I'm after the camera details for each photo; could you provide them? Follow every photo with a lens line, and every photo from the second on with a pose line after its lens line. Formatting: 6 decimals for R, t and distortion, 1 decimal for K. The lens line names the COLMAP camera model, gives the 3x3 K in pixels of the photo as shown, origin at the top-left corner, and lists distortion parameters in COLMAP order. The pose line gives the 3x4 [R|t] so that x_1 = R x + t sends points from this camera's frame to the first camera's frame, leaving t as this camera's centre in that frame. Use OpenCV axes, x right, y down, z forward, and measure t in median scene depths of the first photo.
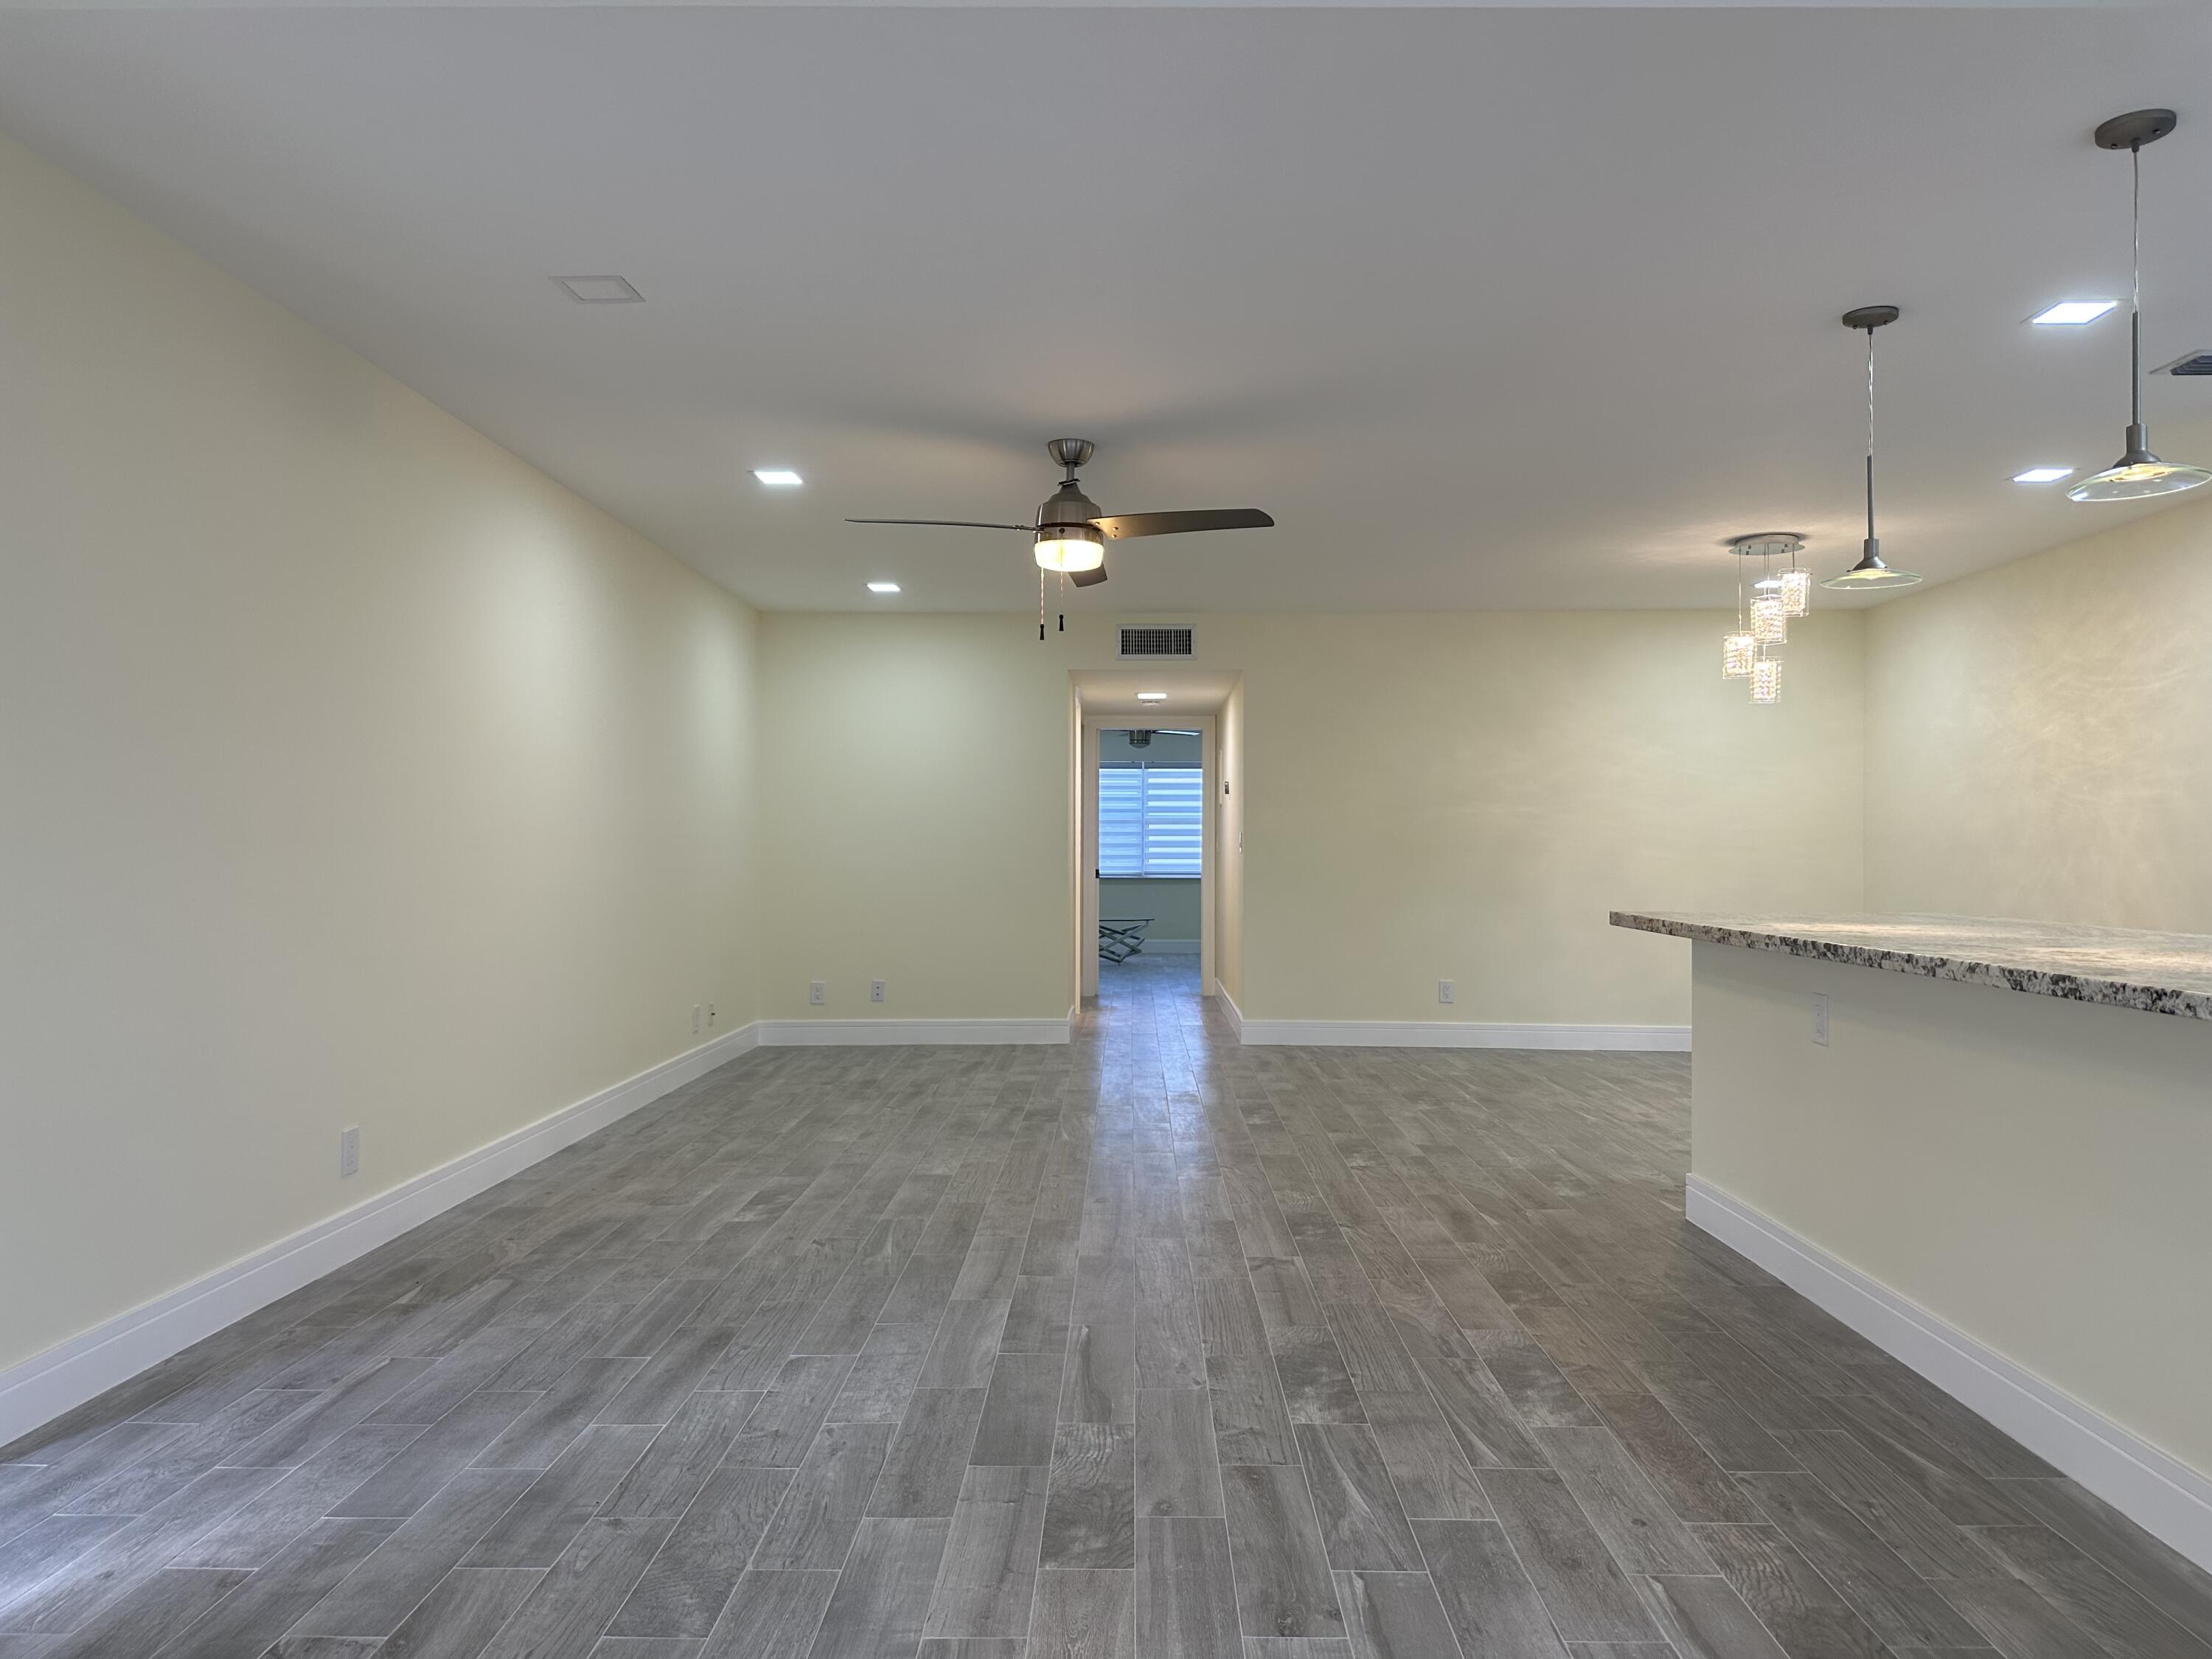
lens RADIAL K [[1527.6, 0, 1107.0], [0, 1527.6, 885.9], [0, 0, 1]] dist [0.015868, -0.004085]
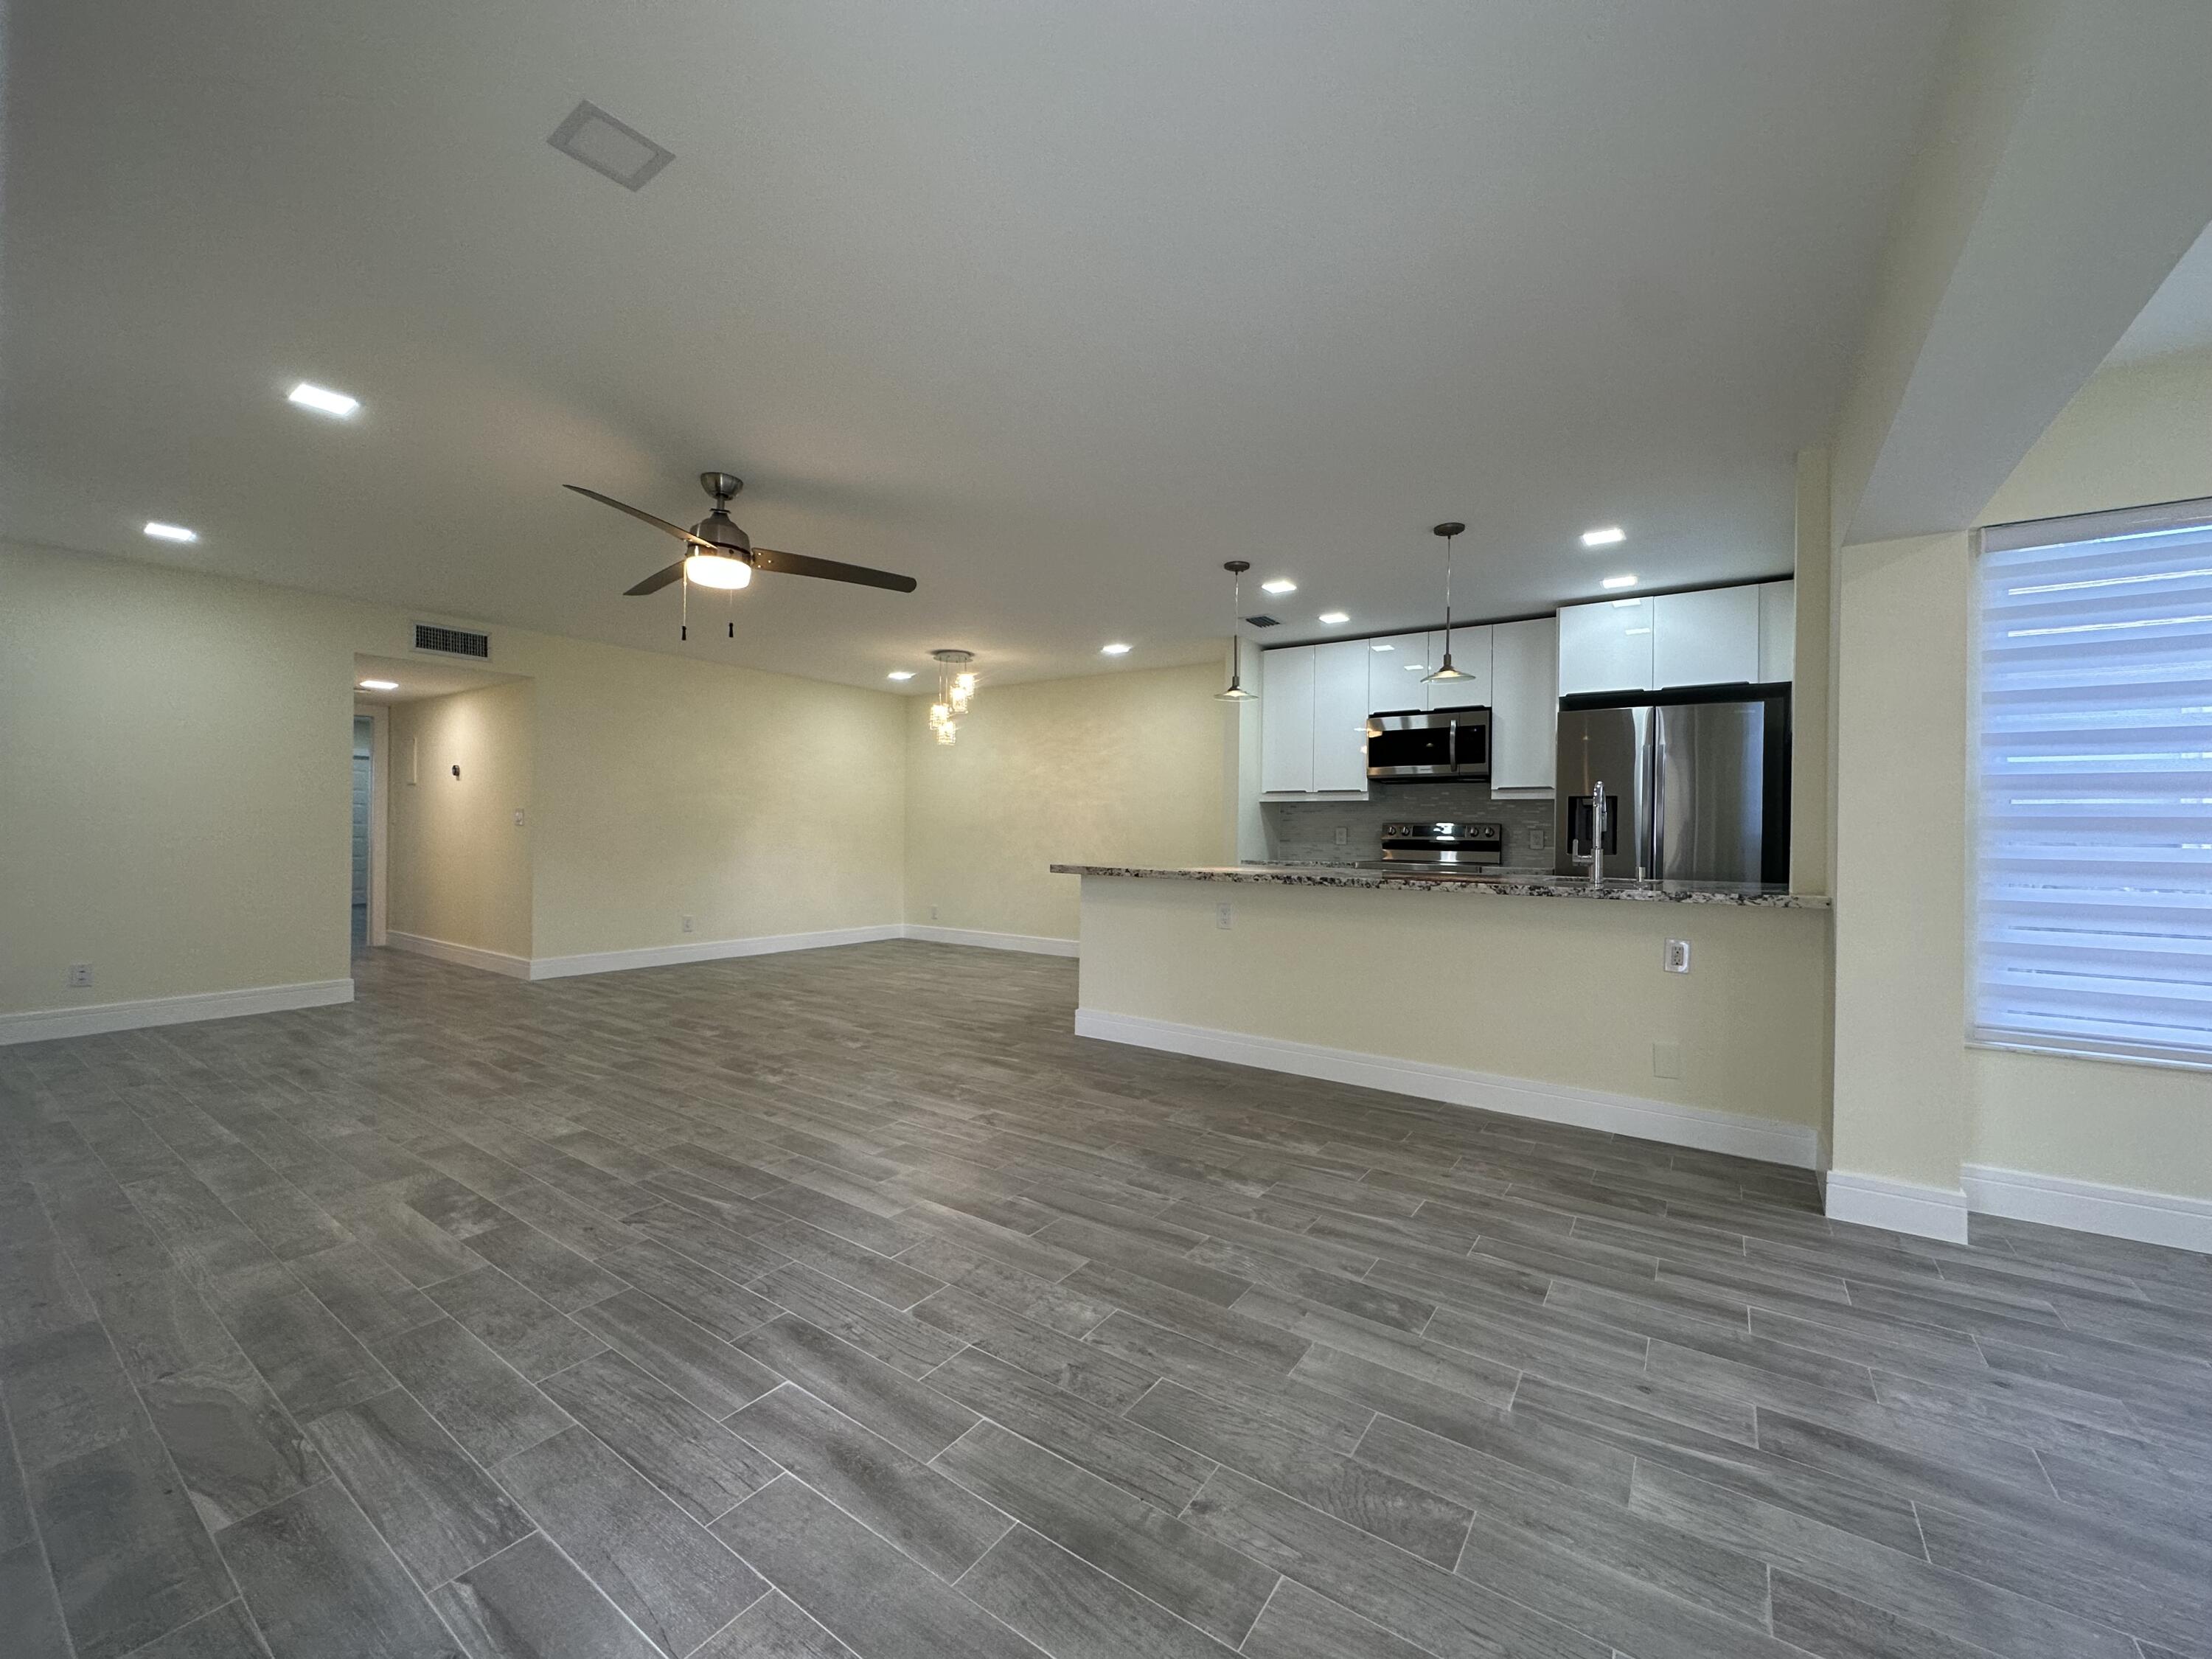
lens RADIAL K [[885.3, 0, 1104.9], [0, 885.3, 827.5], [0, 0, 1]] dist [-0.002007, 0.000323]
pose [[0.563651, 0.009962, 0.825953, -0.559702], [0.010019, 0.999771, -0.018896, -0.003669], [-0.825953, 0.018926, 0.563422, 0.494236]]
